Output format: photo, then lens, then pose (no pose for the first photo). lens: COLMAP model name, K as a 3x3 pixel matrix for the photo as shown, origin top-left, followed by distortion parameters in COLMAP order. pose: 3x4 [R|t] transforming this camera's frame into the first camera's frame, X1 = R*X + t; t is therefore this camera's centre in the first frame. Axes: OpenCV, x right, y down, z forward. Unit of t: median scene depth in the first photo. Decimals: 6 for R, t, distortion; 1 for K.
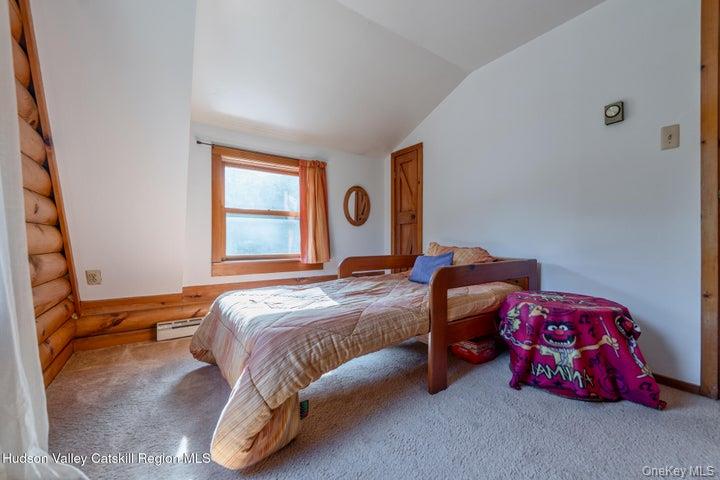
lens RADIAL K [[302.6, 0, 359.9], [0, 302.6, 241.3], [0, 0, 1]] dist [0.003743, -0.000826]
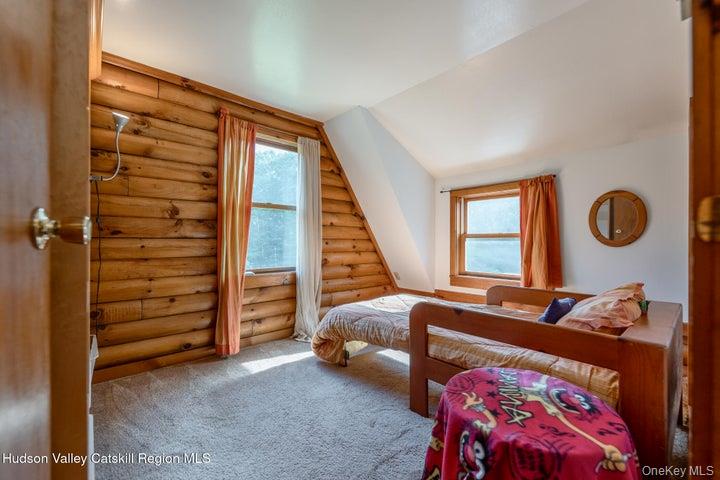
lens RADIAL K [[302.6, 0, 358.6], [0, 302.6, 241.4], [0, 0, 1]] dist [0.003743, -0.000826]
pose [[0.106680, -0.005199, -0.994280, 0.770405], [-0.004180, 0.999975, -0.005678, -0.068049], [0.994285, 0.004762, 0.106656, 0.394124]]
